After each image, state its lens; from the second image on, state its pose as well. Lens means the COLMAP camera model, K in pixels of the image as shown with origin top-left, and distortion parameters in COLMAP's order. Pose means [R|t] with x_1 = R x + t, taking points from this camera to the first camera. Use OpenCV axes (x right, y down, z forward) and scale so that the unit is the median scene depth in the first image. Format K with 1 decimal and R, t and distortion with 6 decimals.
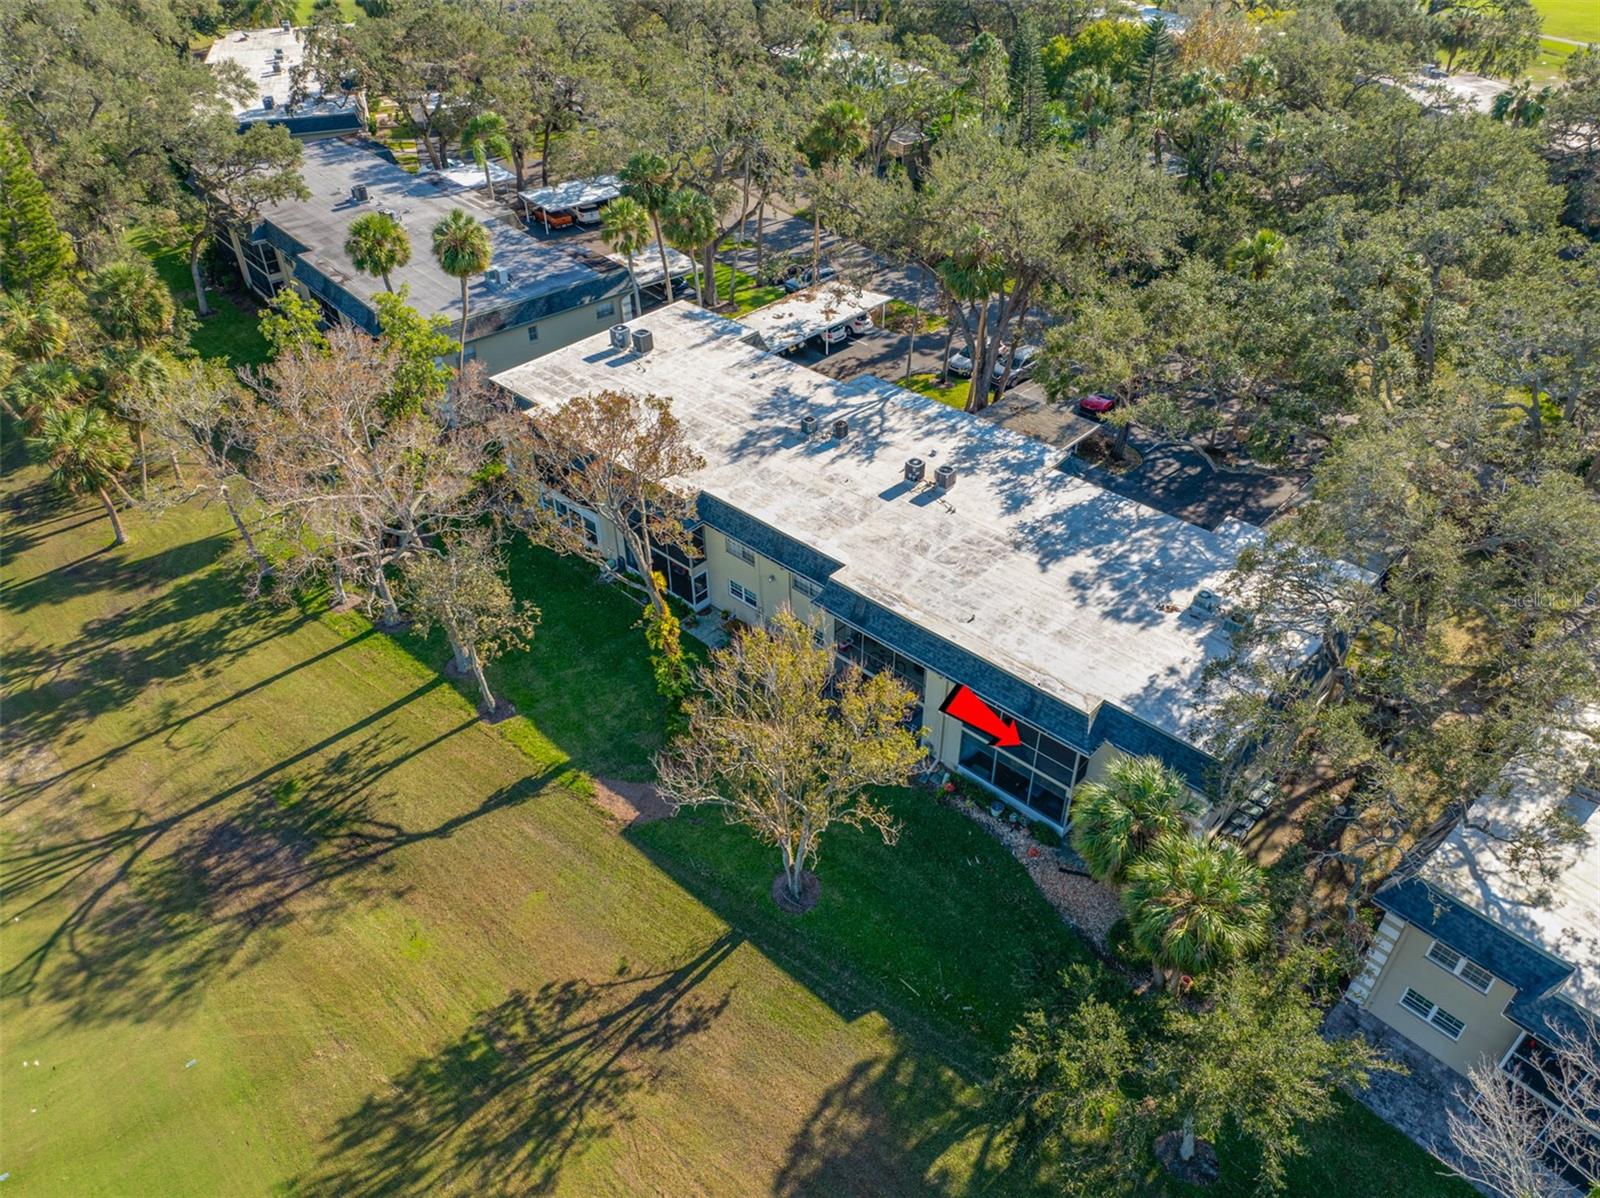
lens RADIAL K [[1123.5, 0, 804.5], [0, 1123.5, 598.4], [0, 0, 1]] dist [-0.012954, 0.007087]
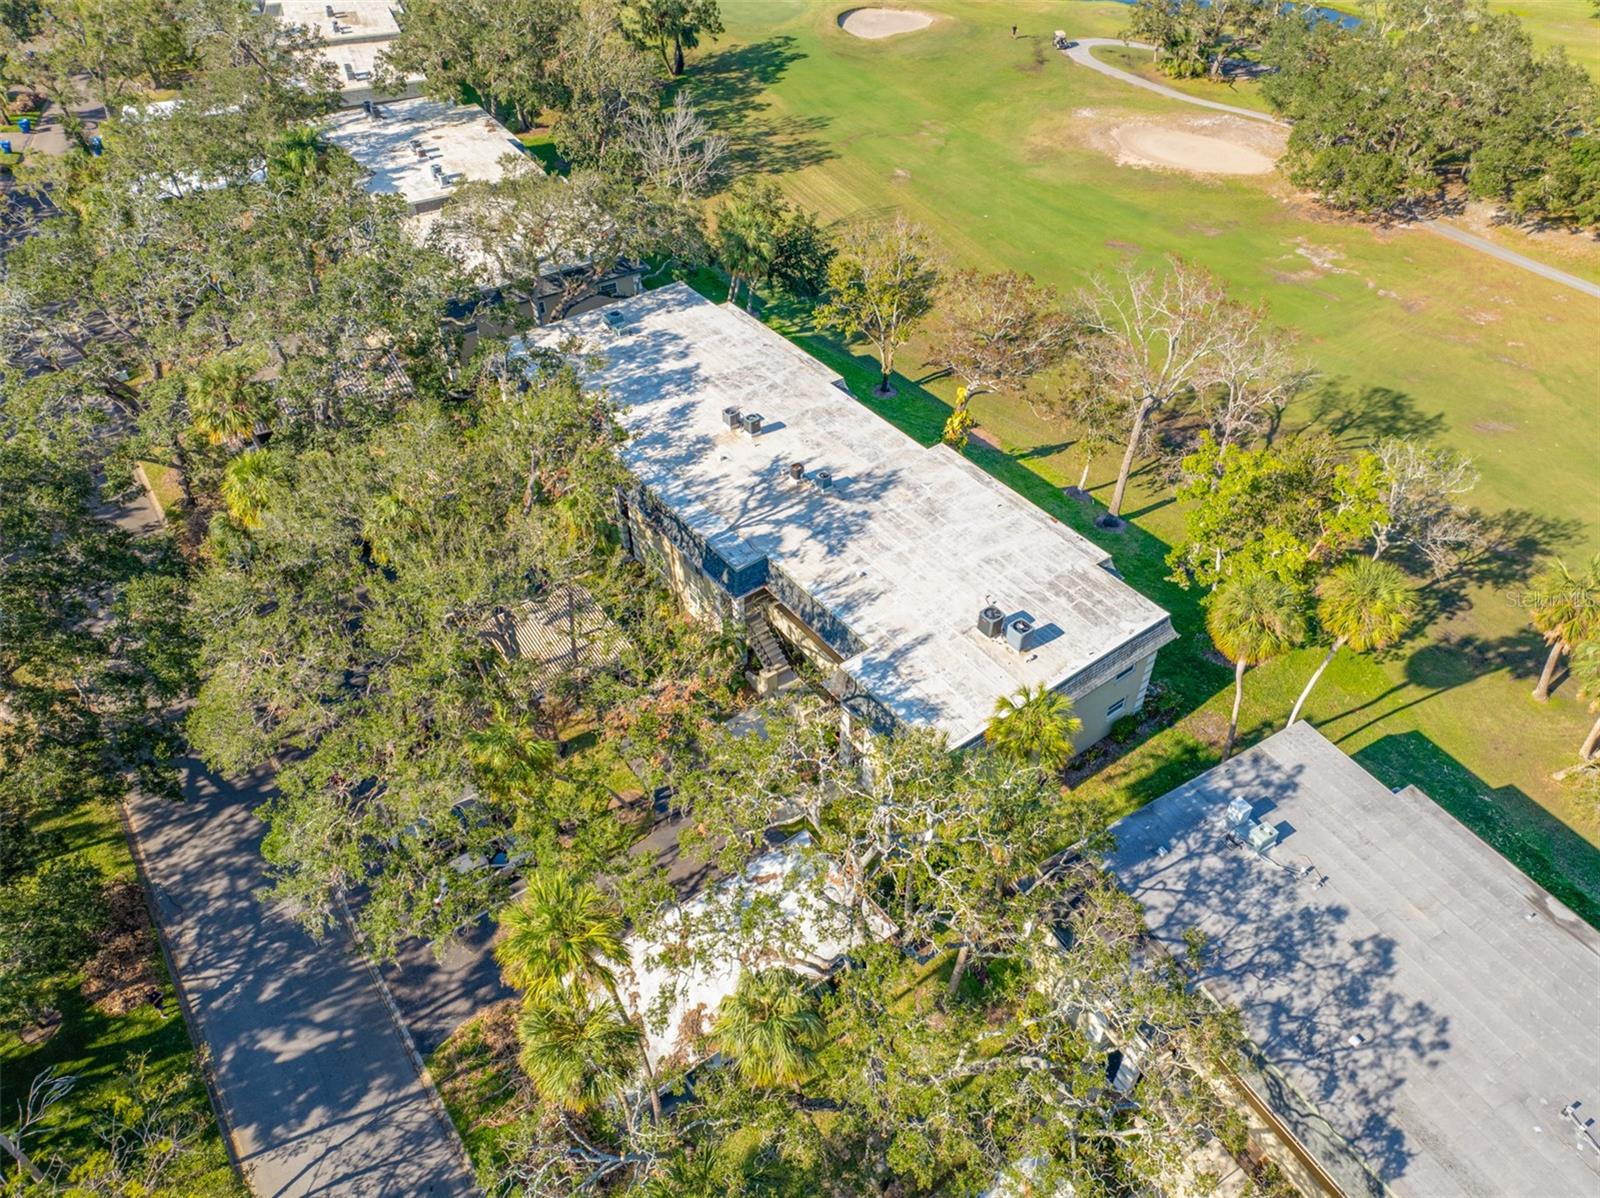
lens RADIAL K [[1123.5, 0, 806.6], [0, 1123.5, 598.5], [0, 0, 1]] dist [-0.012954, 0.007087]
pose [[-0.983208, -0.112528, 0.143663, -0.160360], [0.120903, 0.188002, 0.974699, -1.287714], [-0.136690, 0.975701, -0.171240, 1.420170]]
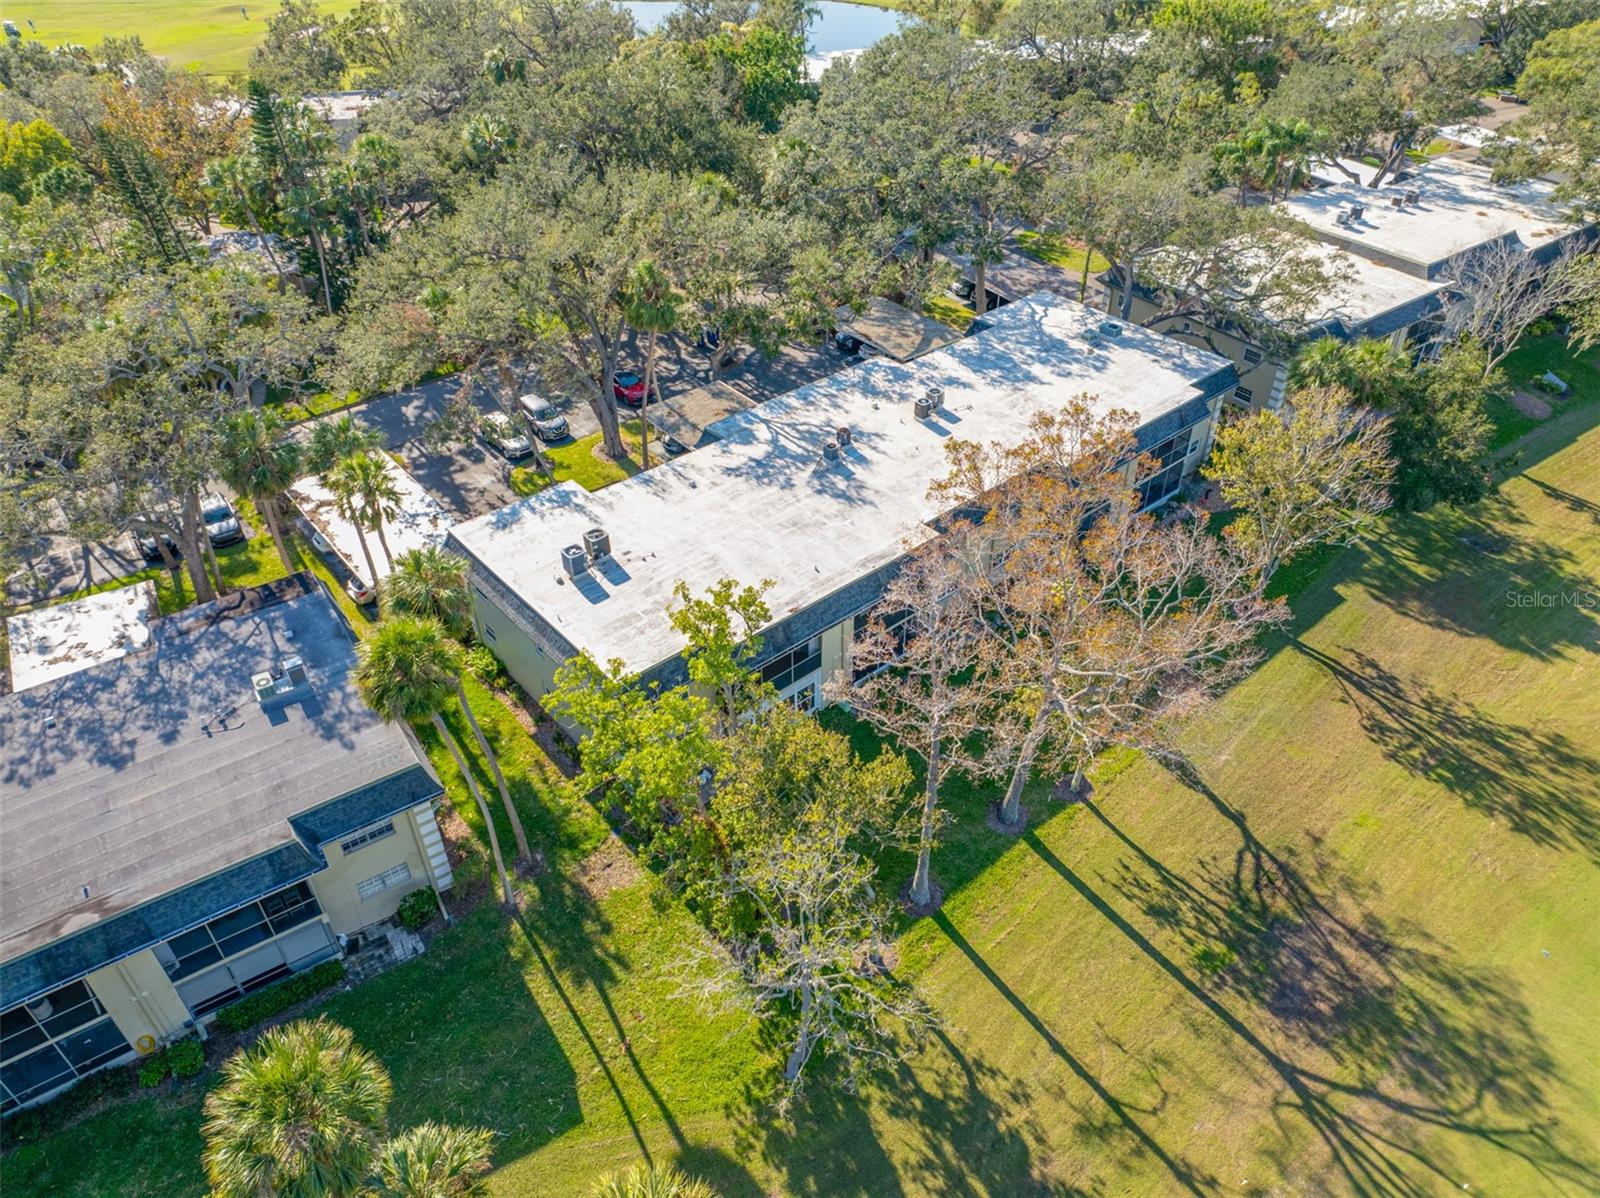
lens RADIAL K [[1123.5, 0, 802.6], [0, 1123.5, 598.8], [0, 0, 1]] dist [-0.012954, 0.007087]
pose [[0.117048, -0.603384, 0.788814, -0.967154], [0.611565, 0.669603, 0.421450, -0.558618], [-0.782488, 0.433081, 0.447384, 0.684008]]
